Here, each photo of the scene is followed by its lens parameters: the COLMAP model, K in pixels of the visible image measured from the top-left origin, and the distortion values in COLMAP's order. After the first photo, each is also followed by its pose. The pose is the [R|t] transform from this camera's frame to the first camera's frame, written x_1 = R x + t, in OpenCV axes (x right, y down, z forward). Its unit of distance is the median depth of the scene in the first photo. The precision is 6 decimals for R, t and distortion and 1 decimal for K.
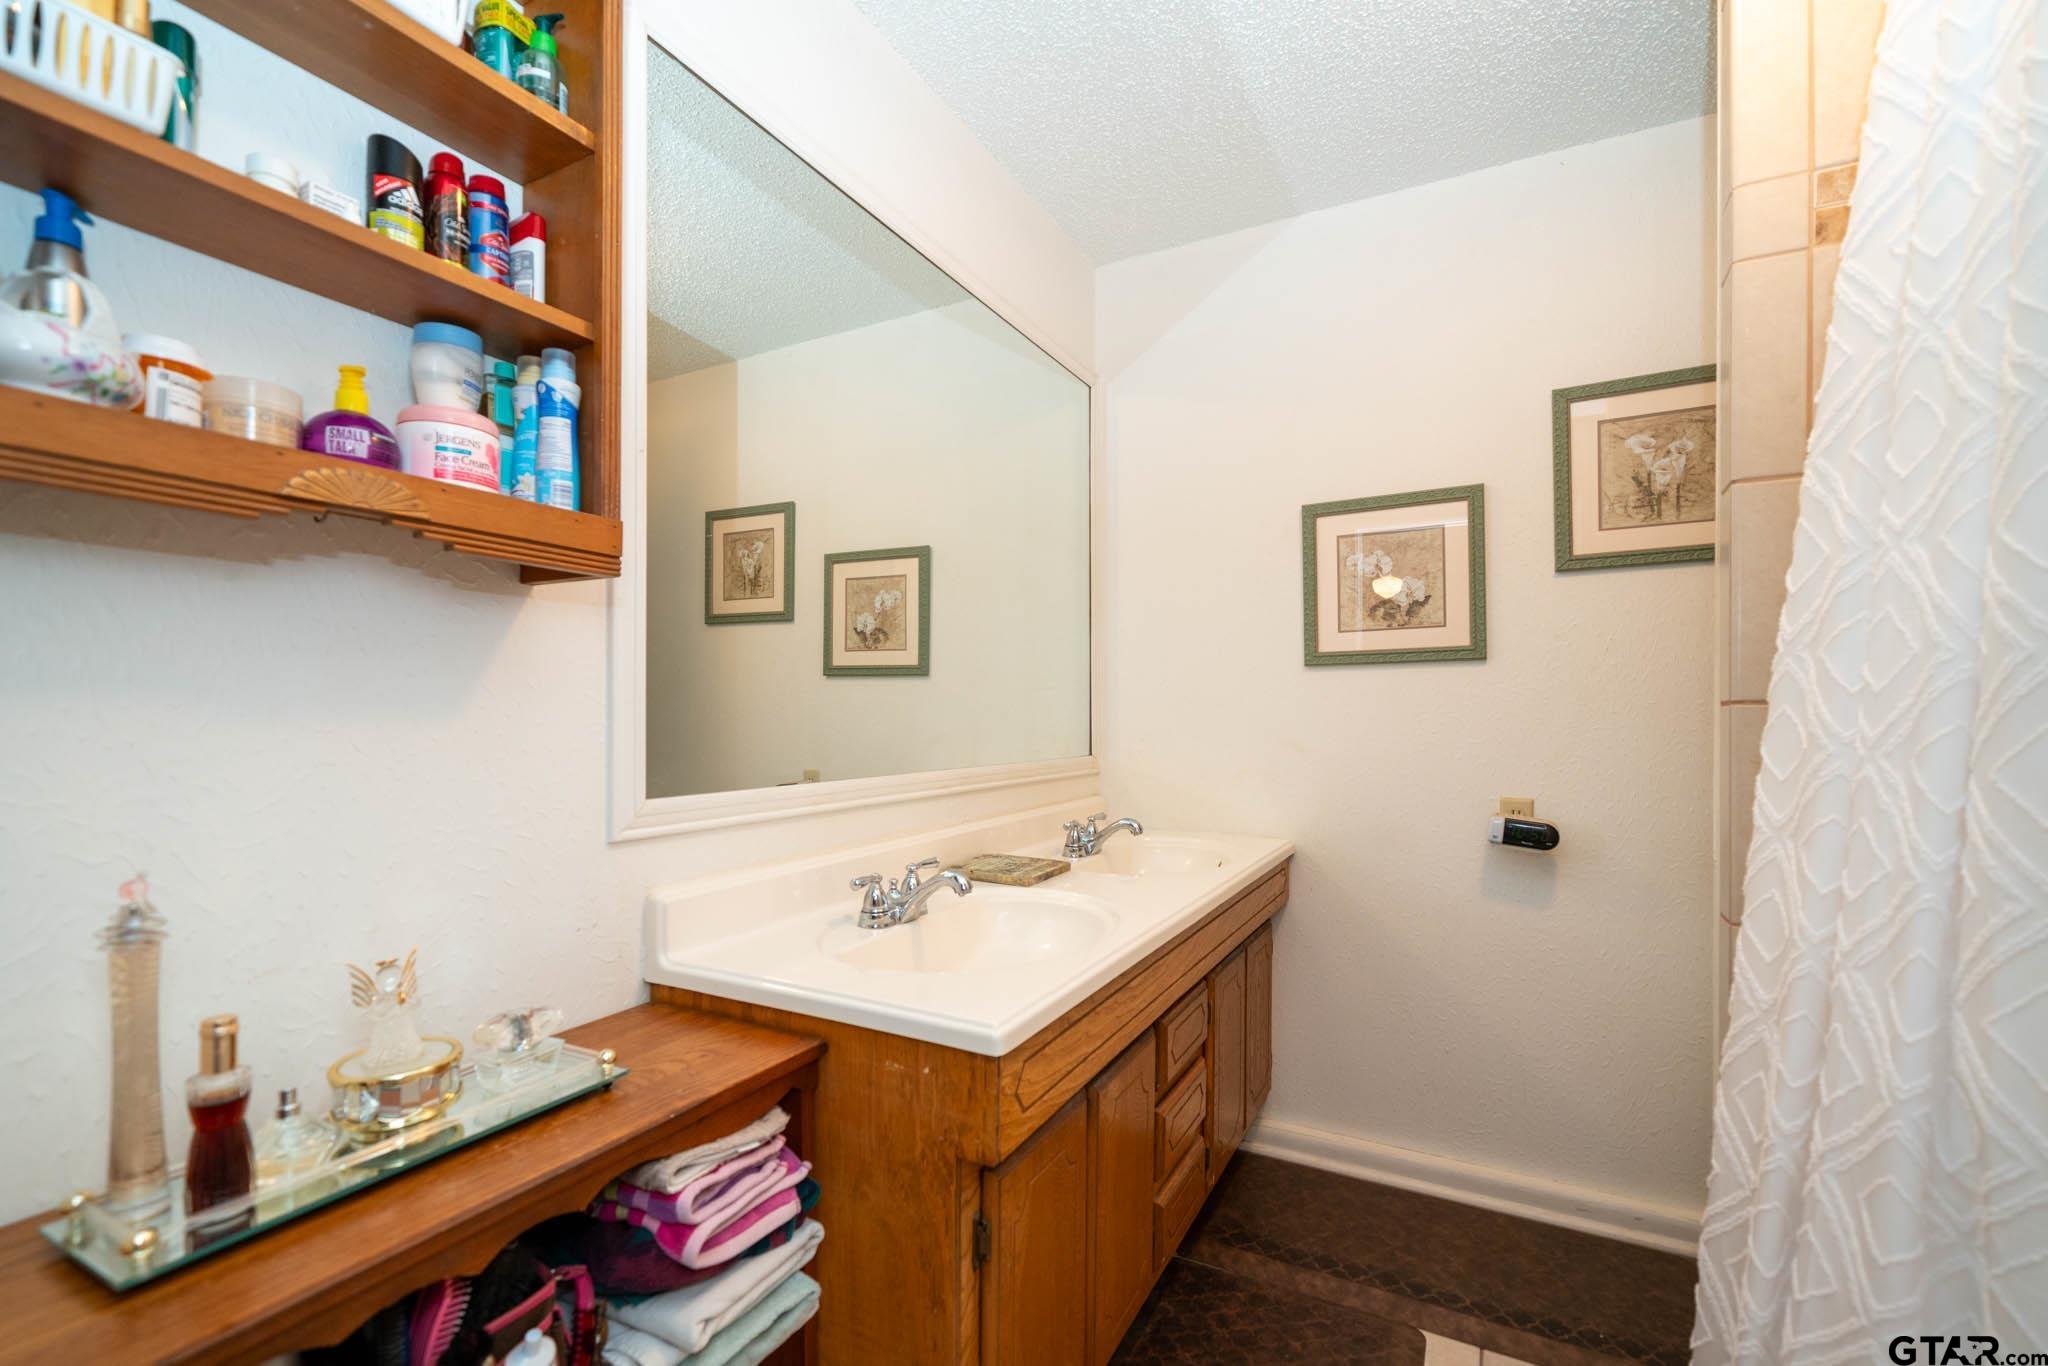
lens RADIAL K [[885.8, 0, 1027.3], [0, 885.8, 705.1], [0, 0, 1]] dist [0.001006, 0.000103]
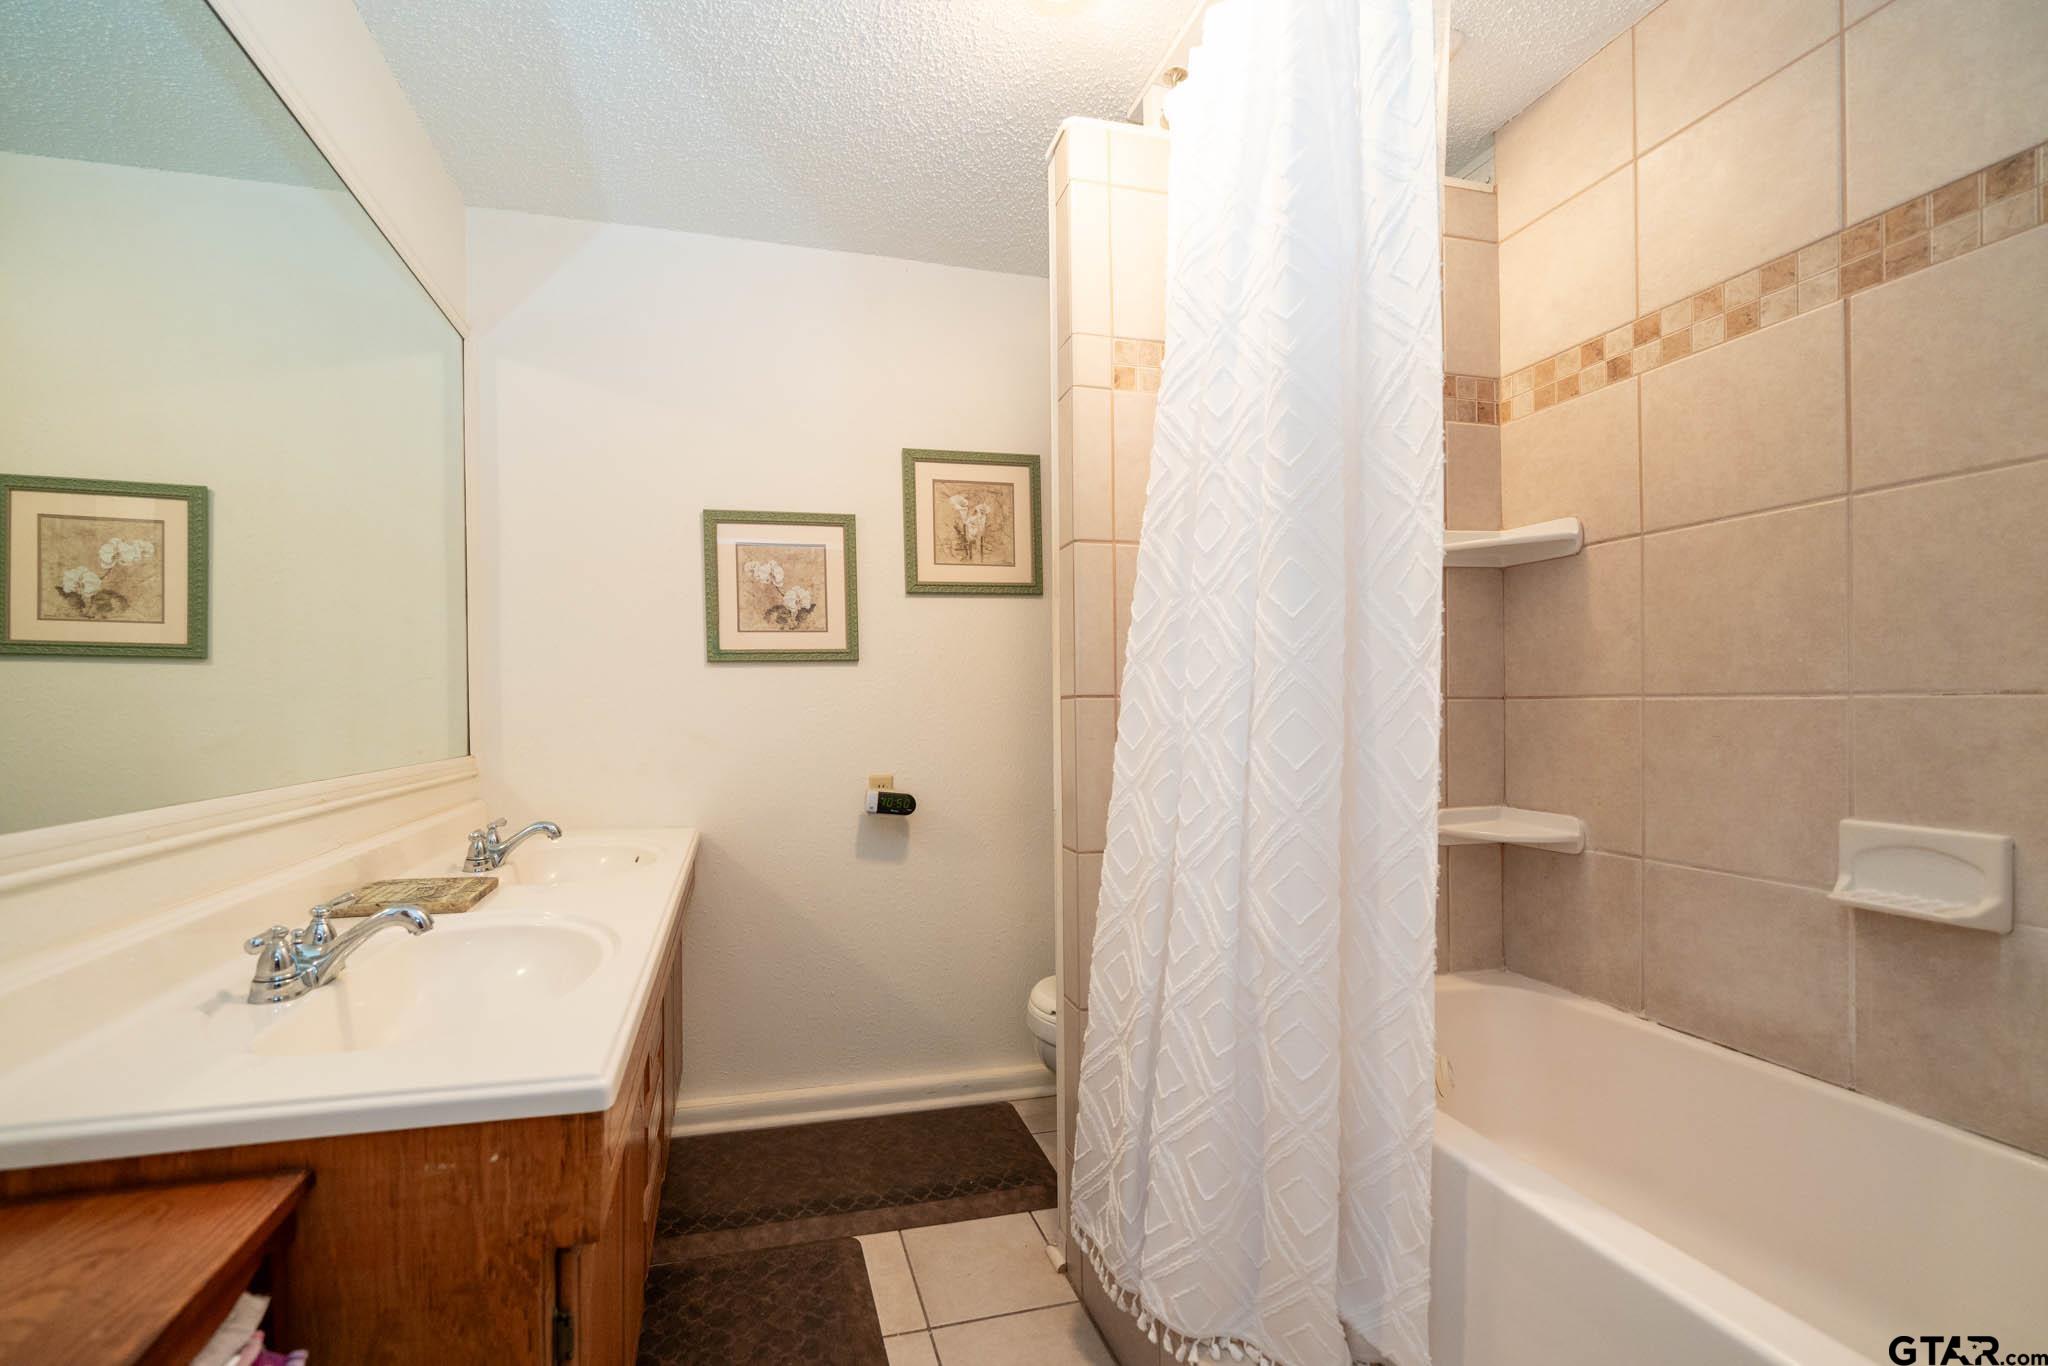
lens RADIAL K [[824.7, 0, 927.3], [0, 824.7, 702.2], [0, 0, 1]] dist [-0.001489, 0.000154]
pose [[0.757849, 0.000125, 0.652430, -0.185695], [-0.001102, 0.999999, 0.001088, 0.003602], [-0.652429, -0.001544, 0.757849, 0.119585]]
